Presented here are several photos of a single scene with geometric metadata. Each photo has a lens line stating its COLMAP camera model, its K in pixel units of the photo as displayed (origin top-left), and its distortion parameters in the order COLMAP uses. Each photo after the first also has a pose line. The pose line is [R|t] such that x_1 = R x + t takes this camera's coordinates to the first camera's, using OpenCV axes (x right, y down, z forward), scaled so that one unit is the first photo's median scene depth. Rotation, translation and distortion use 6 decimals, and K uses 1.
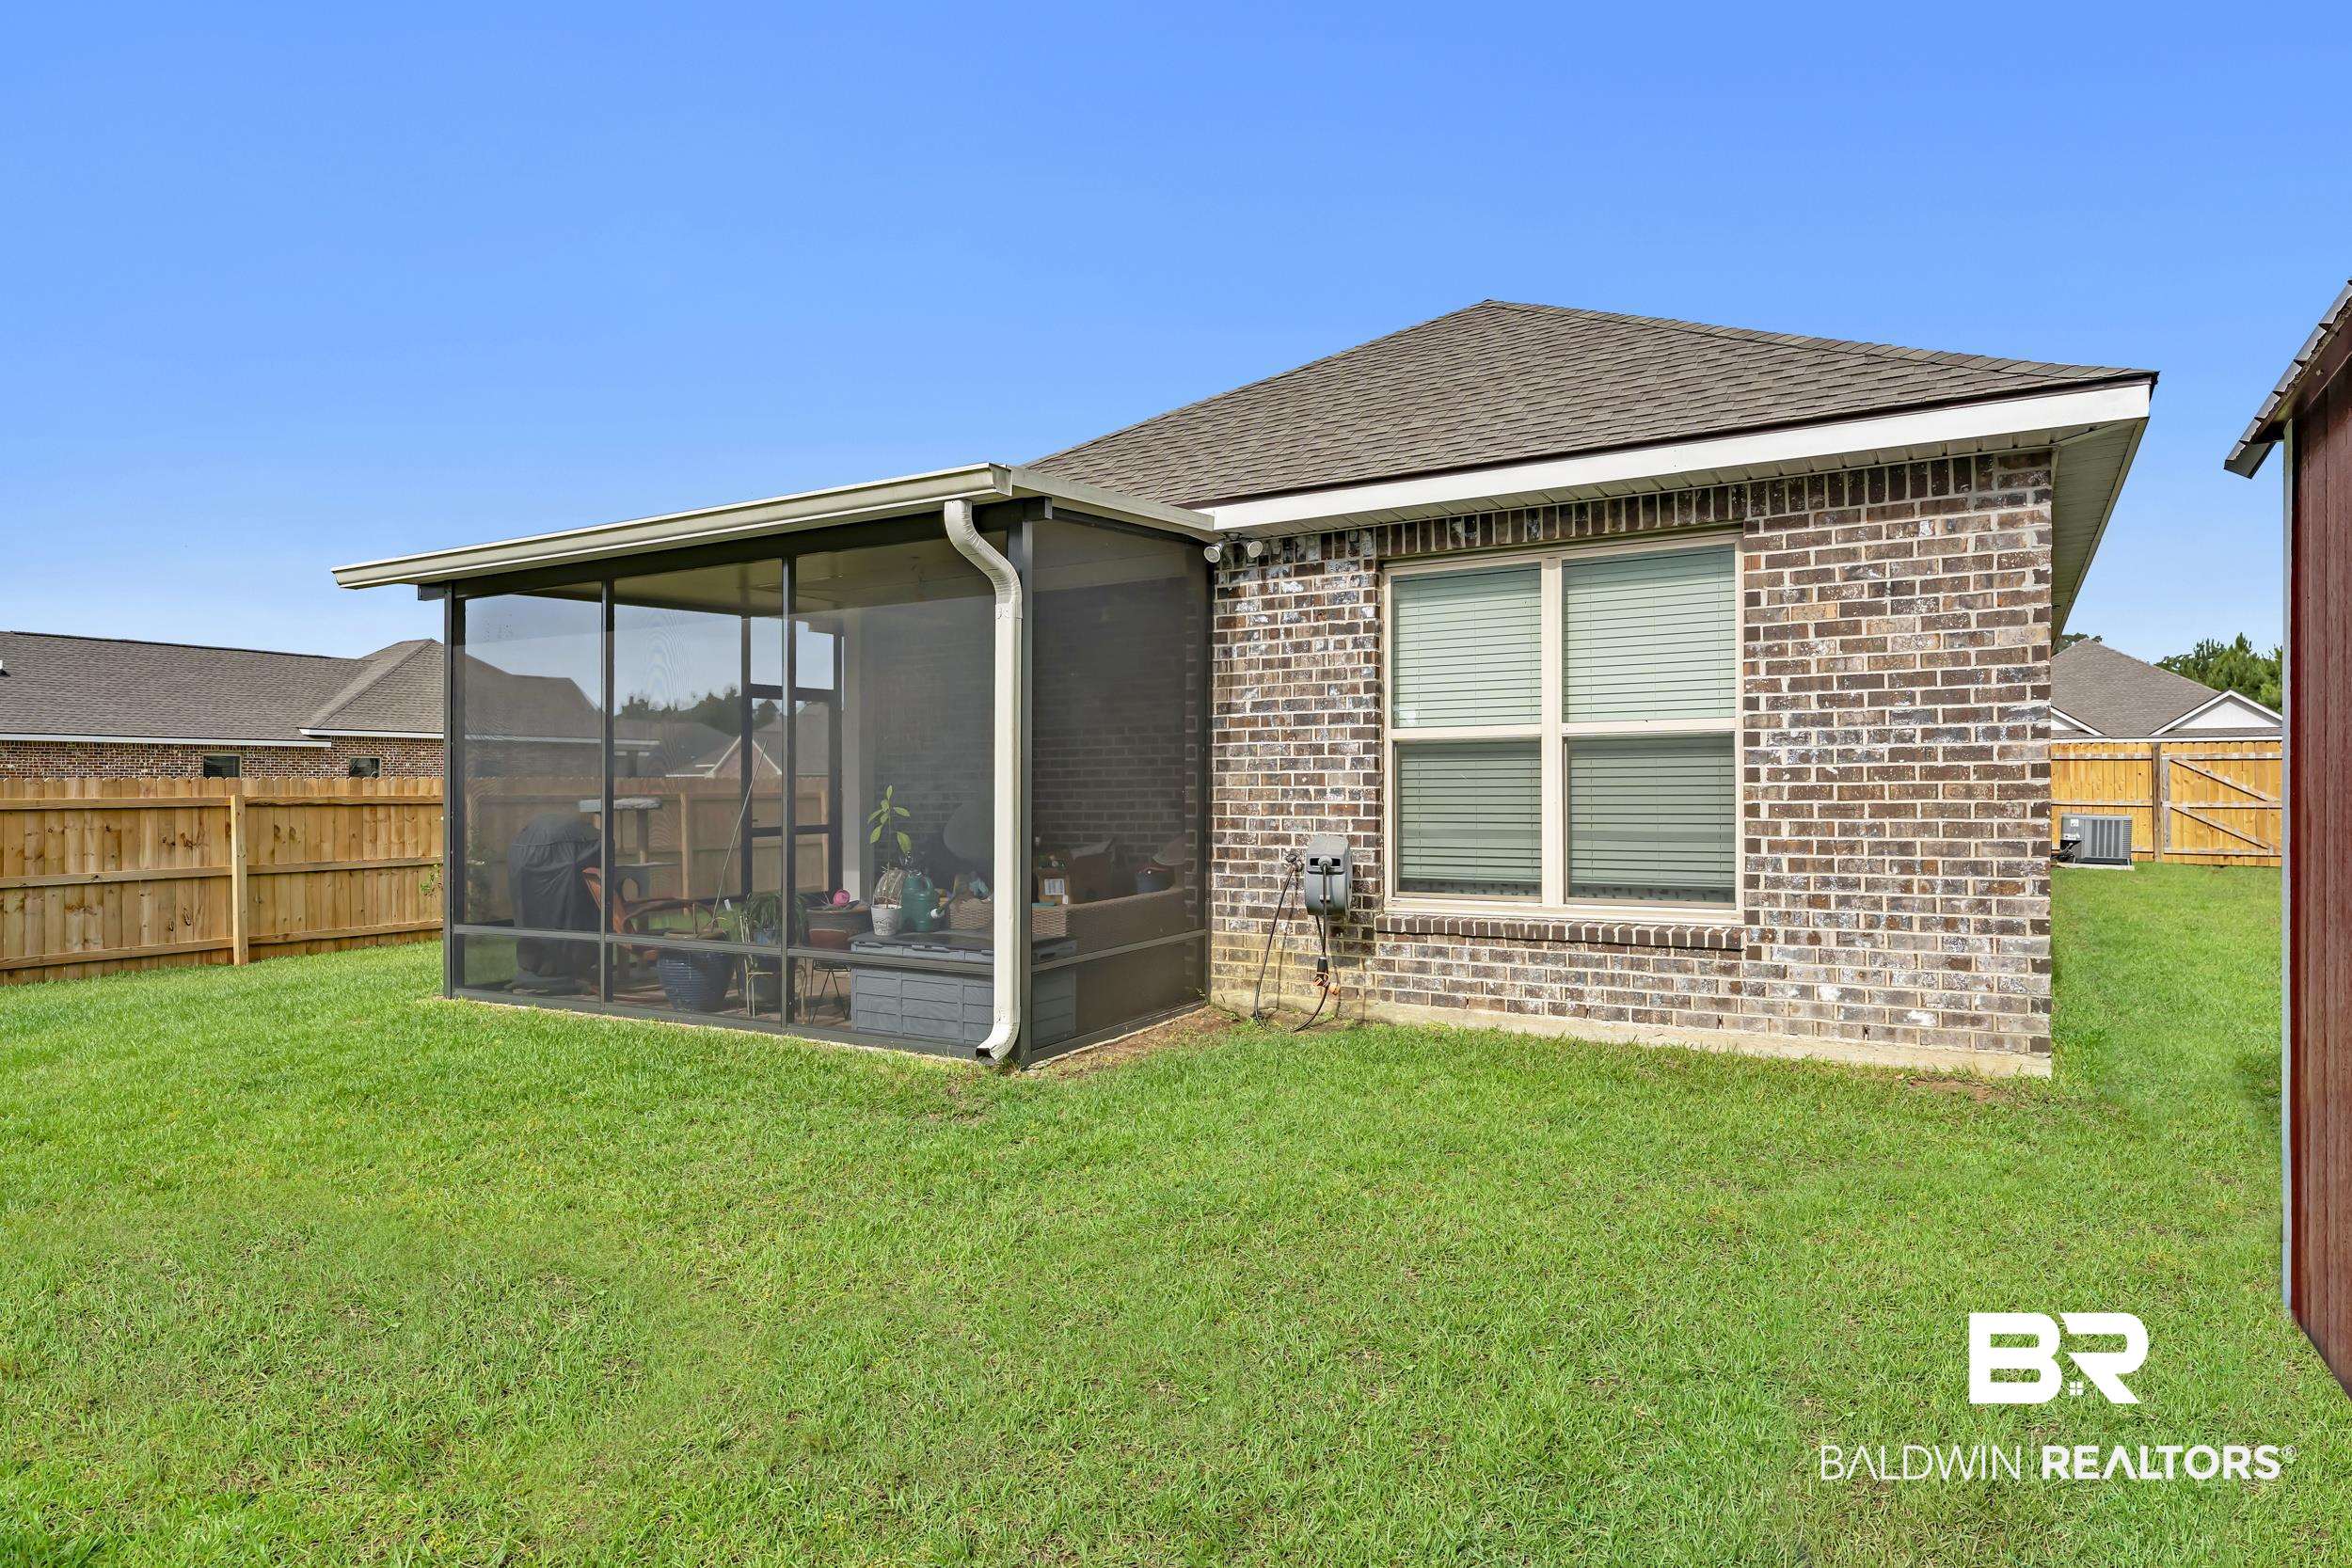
lens RADIAL K [[1332.4, 0, 1175.7], [0, 1332.4, 727.6], [0, 0, 1]] dist [0.002875, -0.000205]
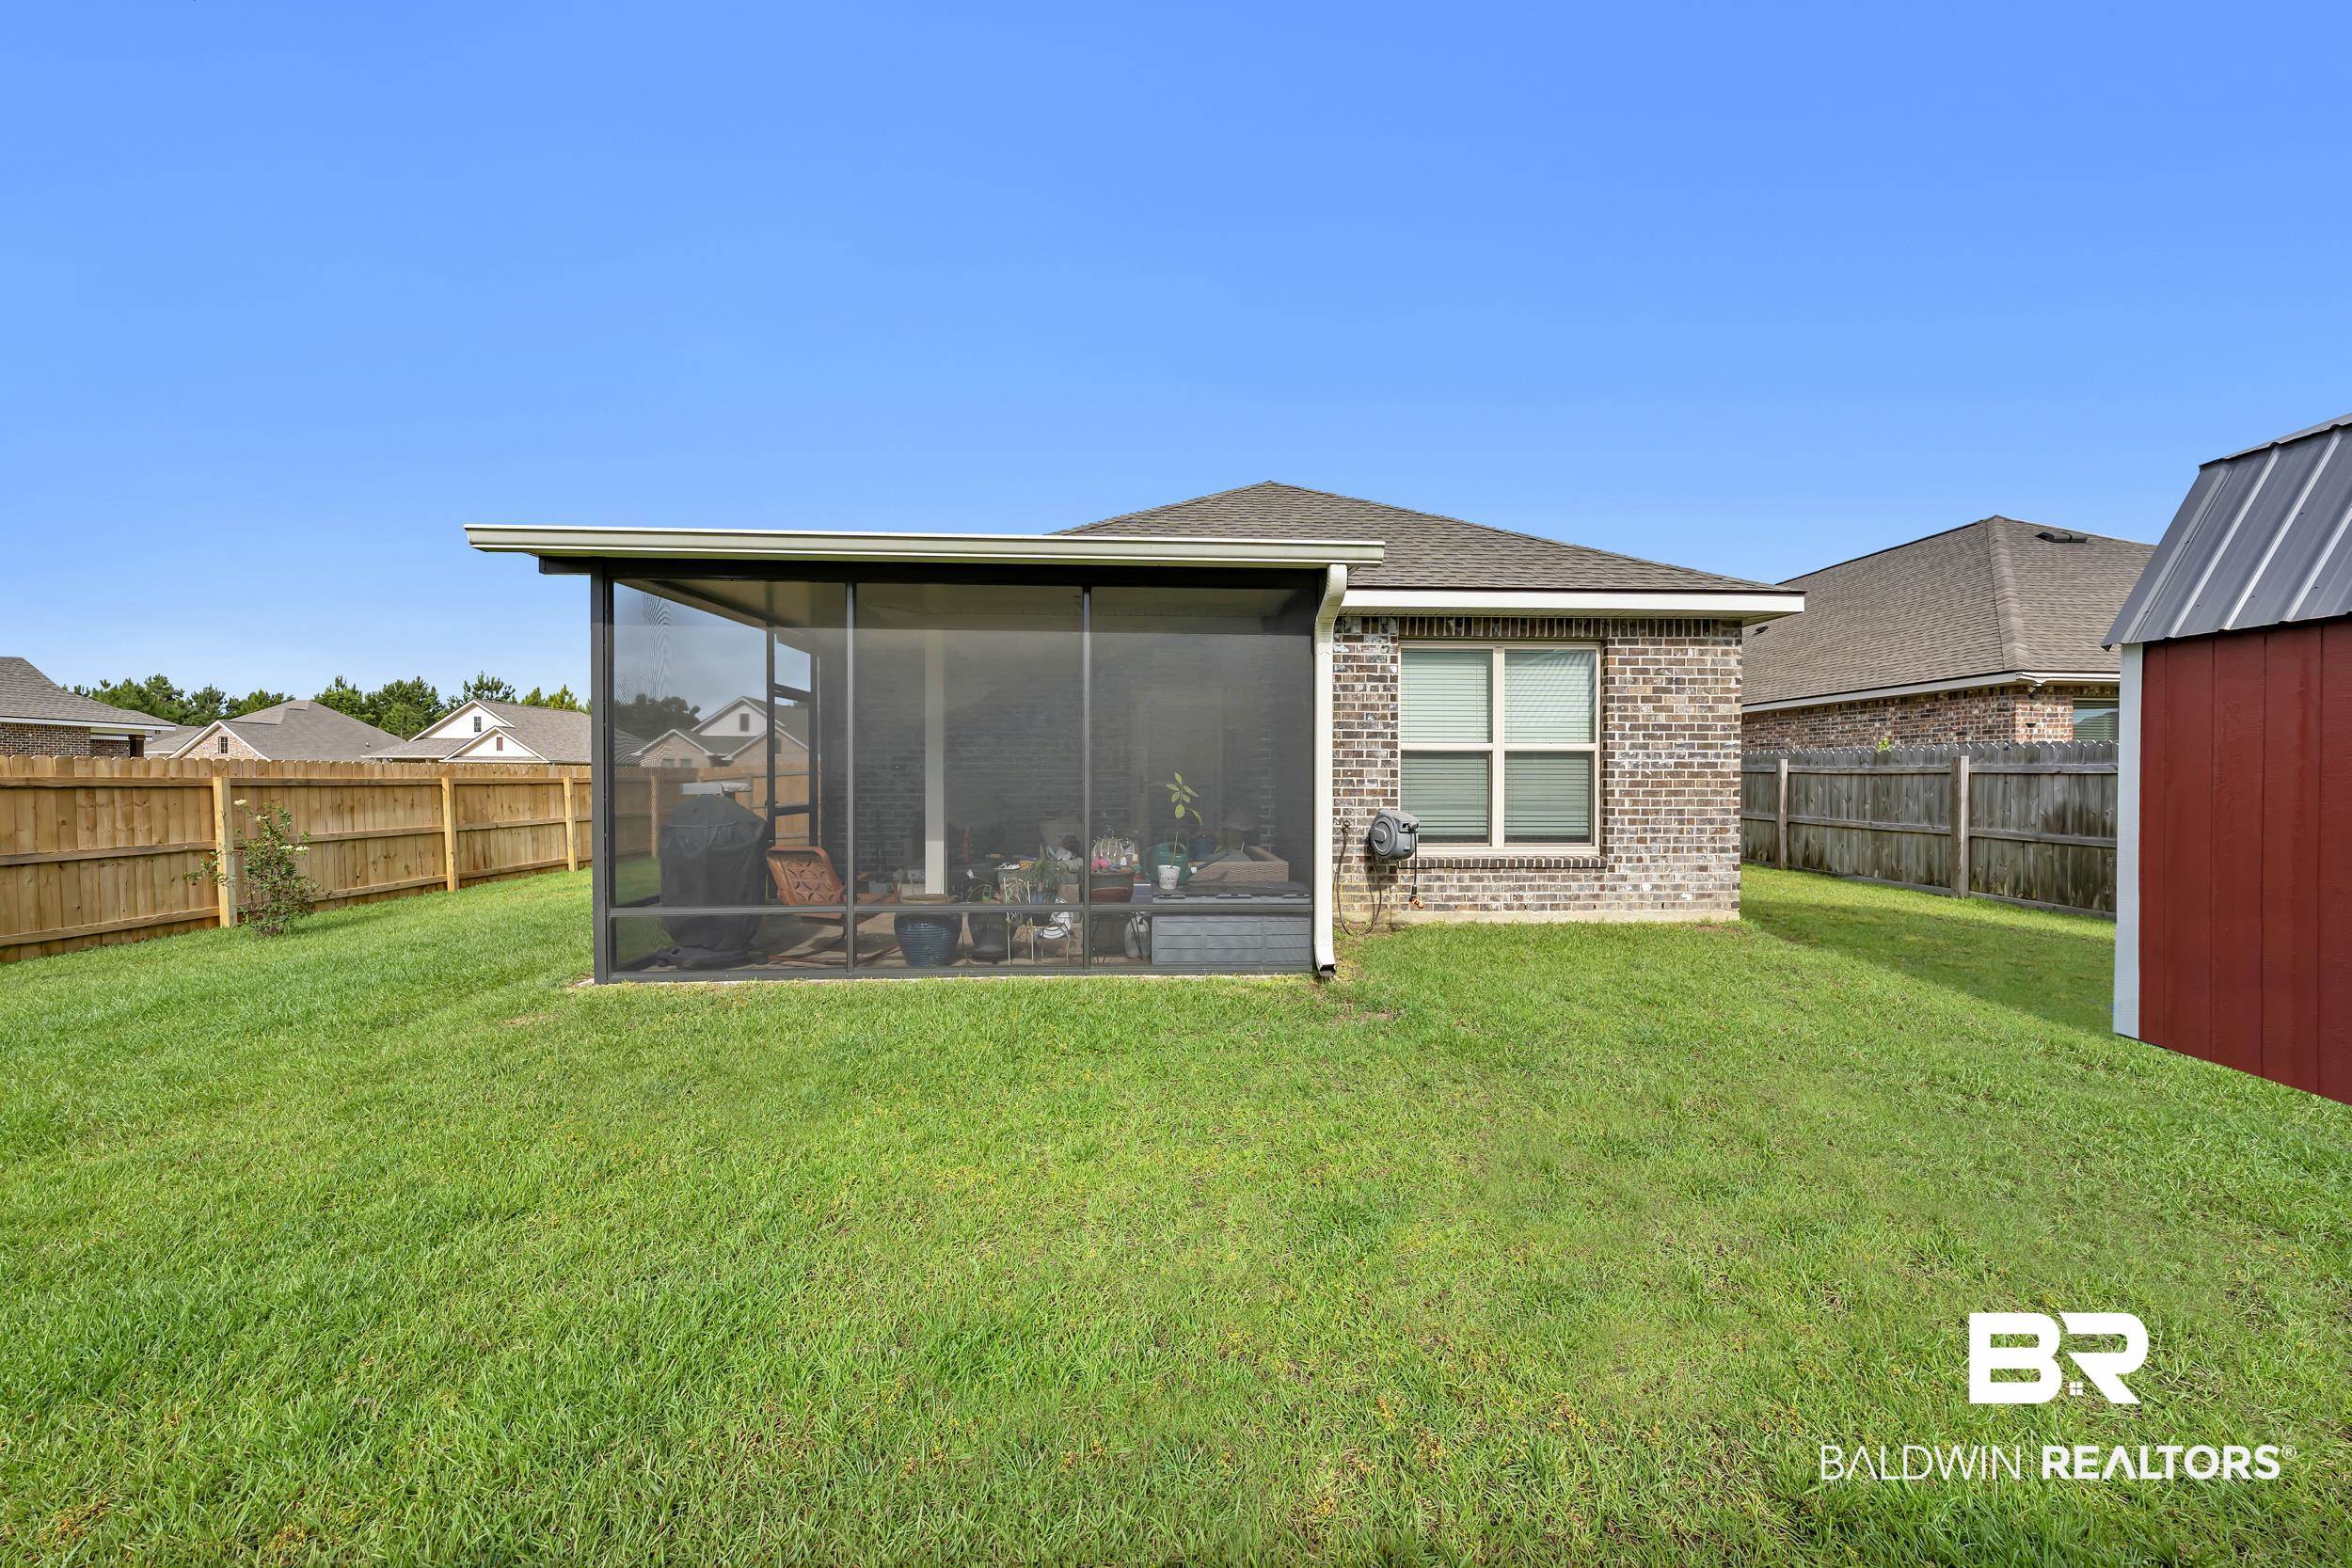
lens RADIAL K [[848.1, 0, 1149.8], [0, 848.1, 759.6], [0, 0, 1]] dist [-0.002012, 0.000035]
pose [[0.835341, 0.022114, 0.549288, -0.691470], [-0.033838, 0.999364, 0.011226, 0.020992], [-0.548690, -0.027964, 0.835558, 0.323055]]
